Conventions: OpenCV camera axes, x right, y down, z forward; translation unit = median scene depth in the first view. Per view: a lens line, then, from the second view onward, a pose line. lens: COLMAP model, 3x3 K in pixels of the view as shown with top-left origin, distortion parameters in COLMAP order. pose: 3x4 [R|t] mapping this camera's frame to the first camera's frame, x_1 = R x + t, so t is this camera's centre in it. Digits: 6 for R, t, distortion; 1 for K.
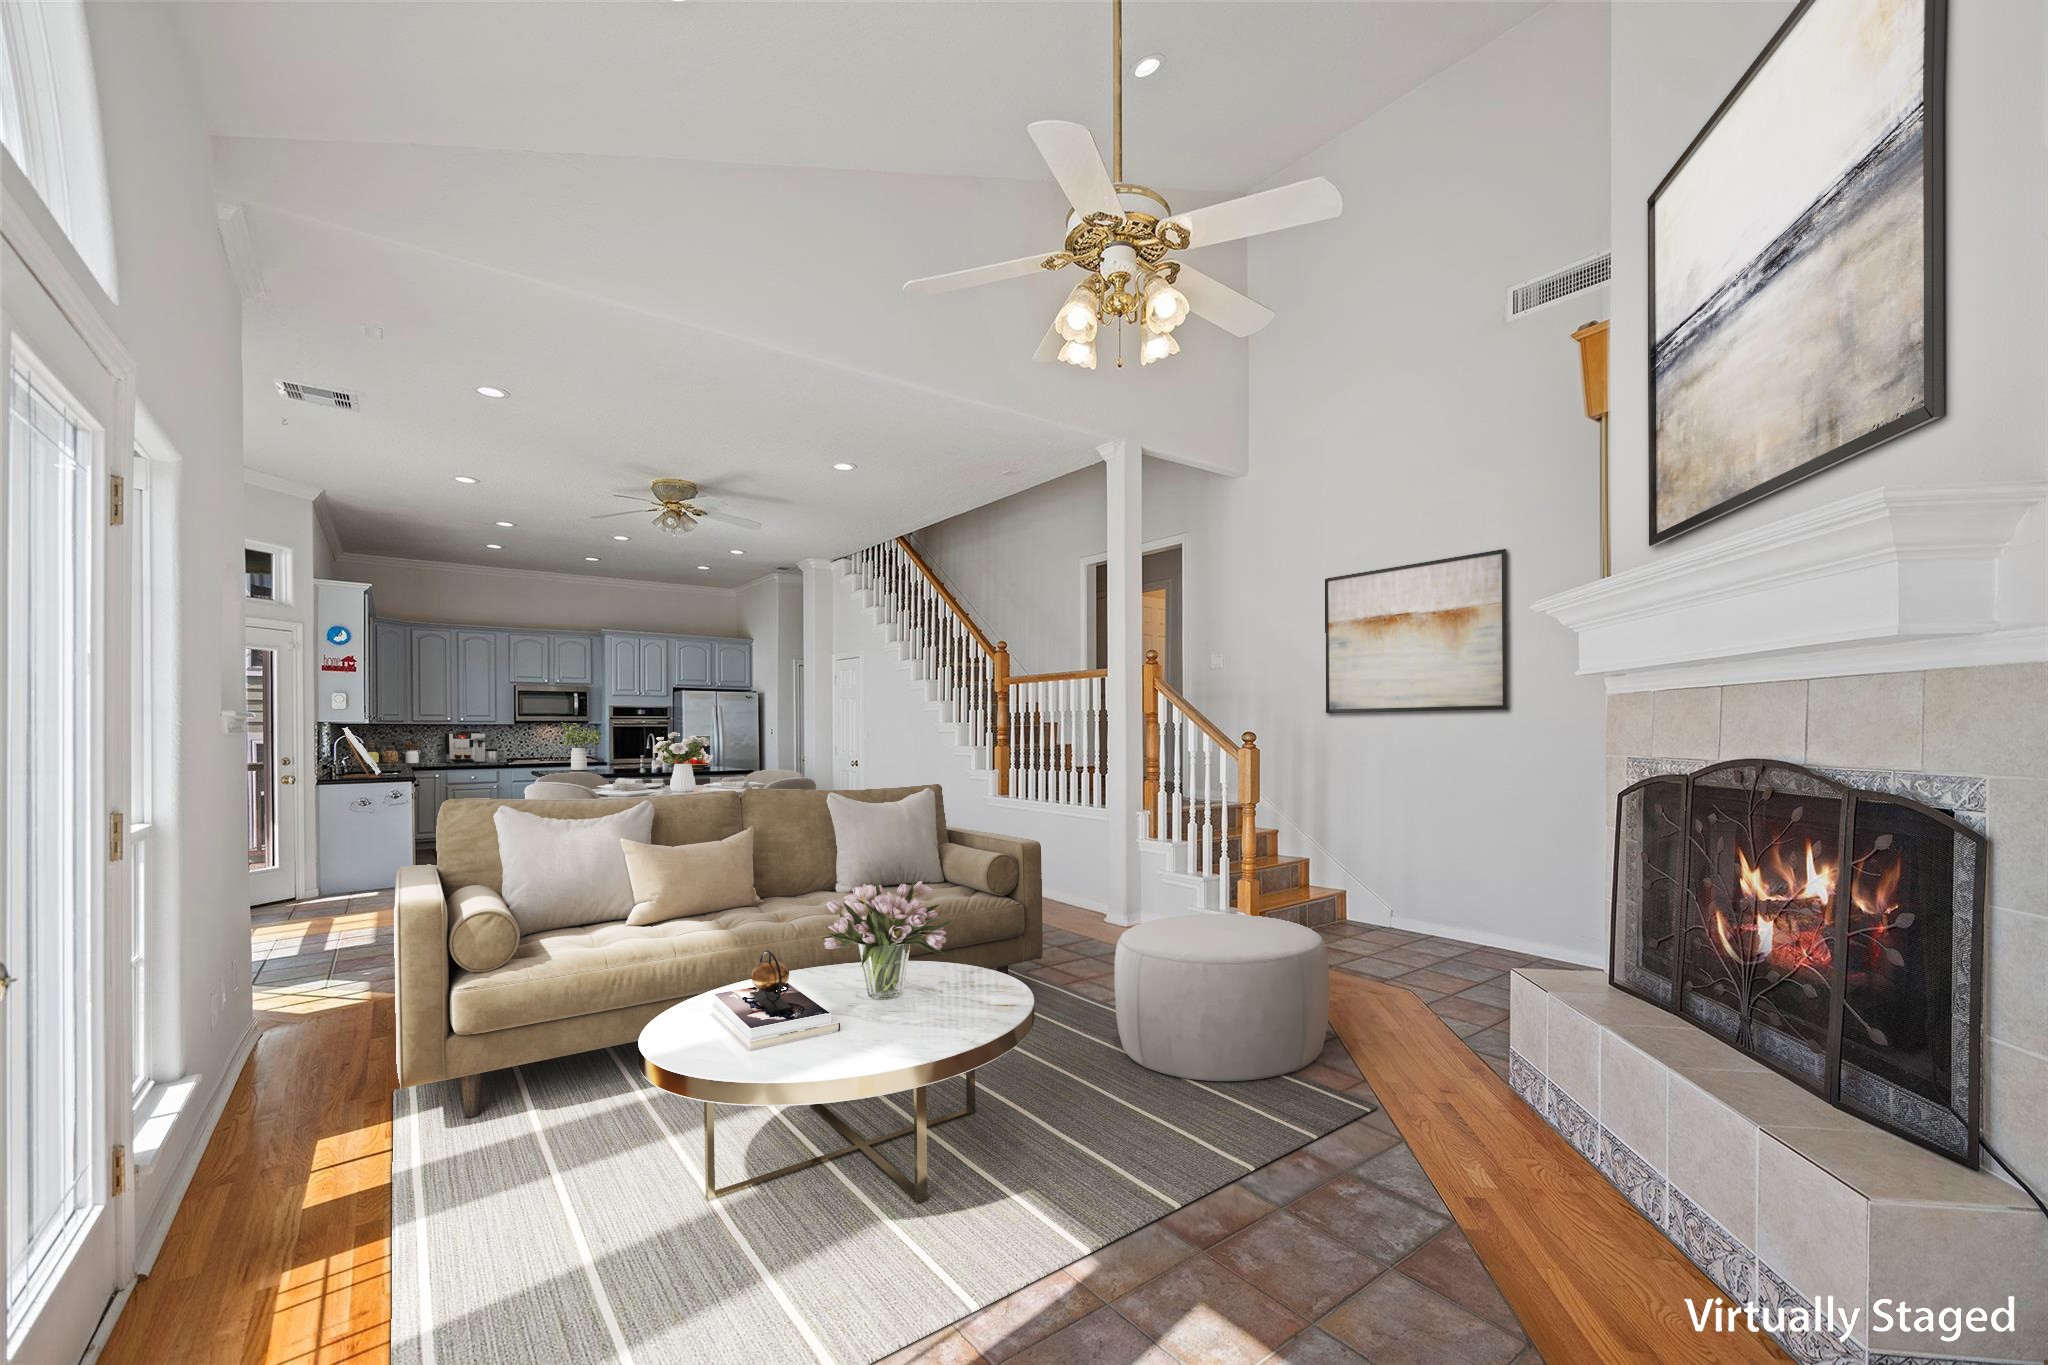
lens RADIAL K [[831.5, 0, 1009.4], [0, 831.5, 729.1], [0, 0, 1]] dist [-0.003824, -0.000220]
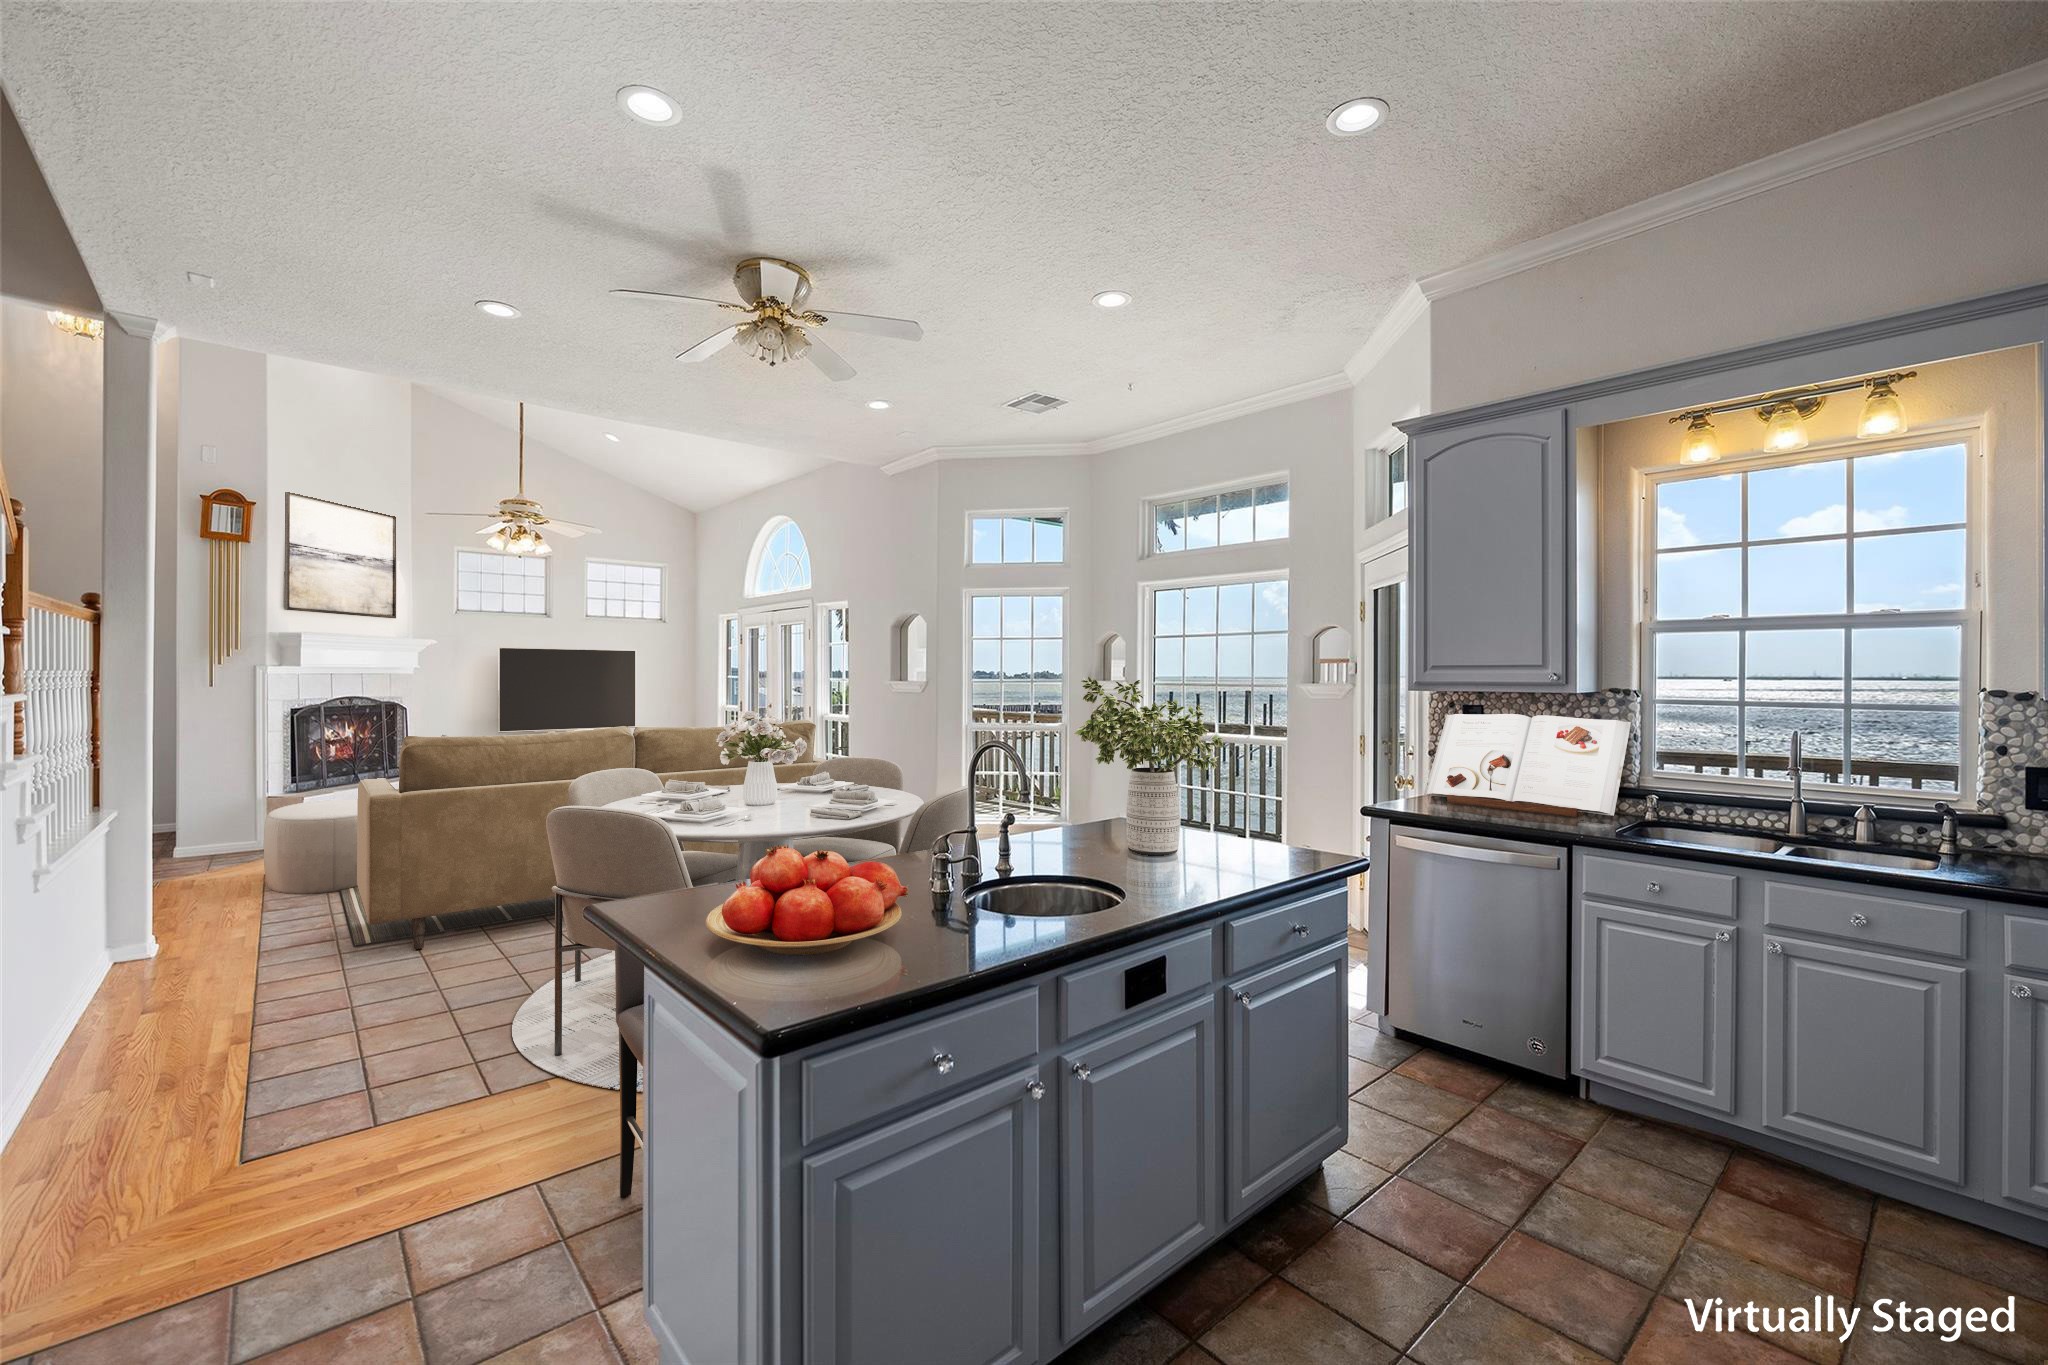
lens RADIAL K [[831.5, 0, 1055.2], [0, 831.5, 680.4], [0, 0, 1]] dist [-0.003824, -0.000220]
pose [[-0.993502, -0.004082, -0.113740, -0.350030], [-0.004516, 0.999983, 0.003562, -0.011785], [0.113723, 0.004052, -0.993504, 1.048585]]
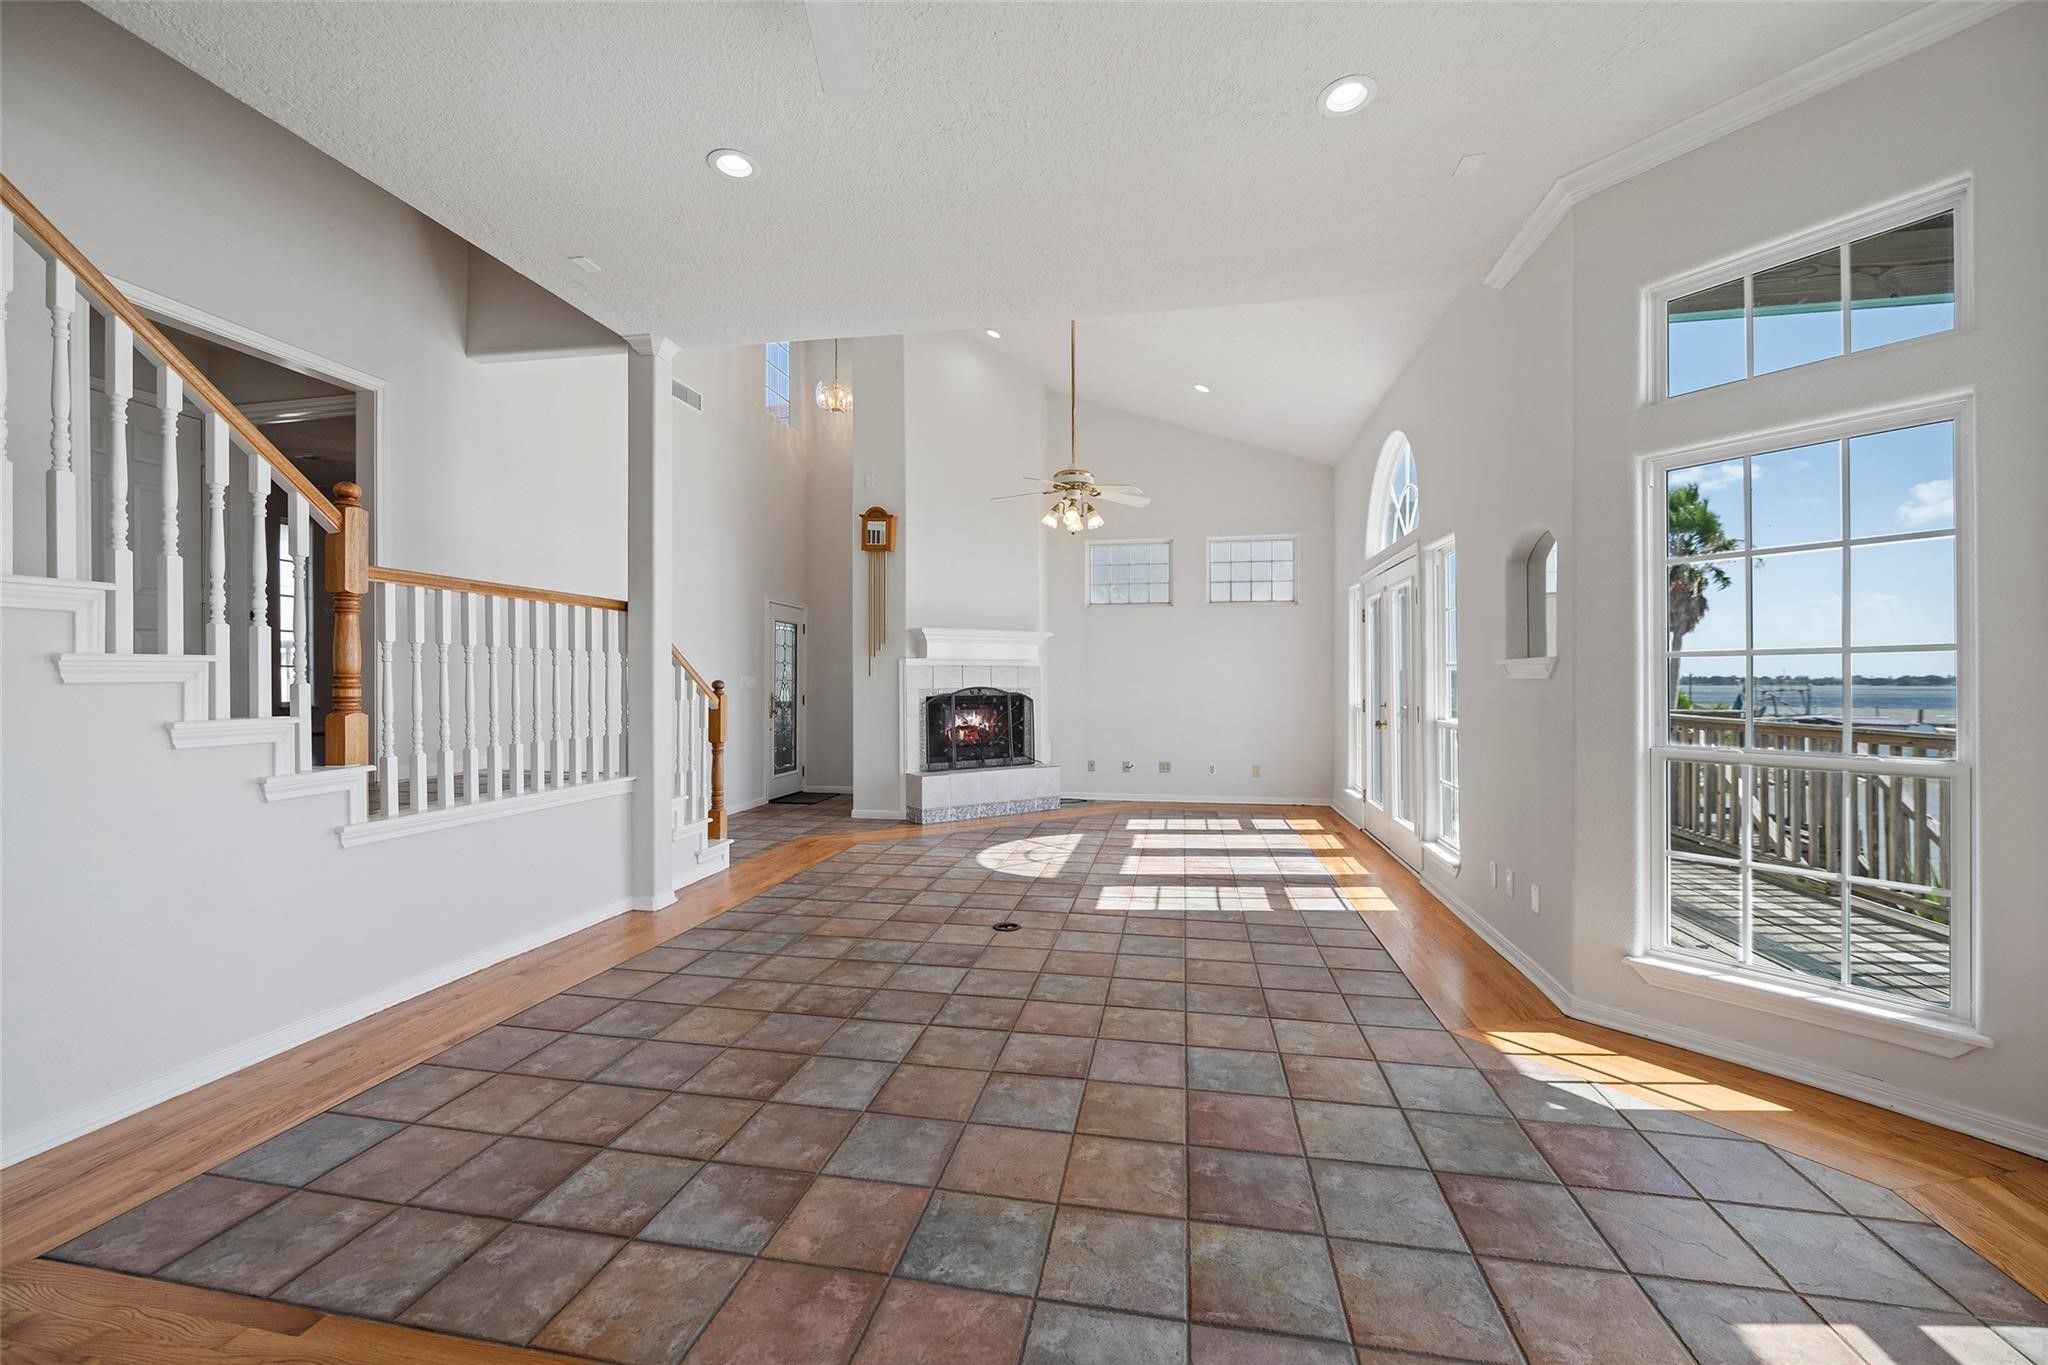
lens RADIAL K [[831.5, 0, 1026.3], [0, 831.5, 680.7], [0, 0, 1]] dist [-0.003824, -0.000220]
pose [[-0.681091, -0.000065, 0.732199, -0.426865], [-0.000586, 1.000000, -0.000457, 0.002844], [-0.732198, -0.000741, -0.681091, 0.745717]]
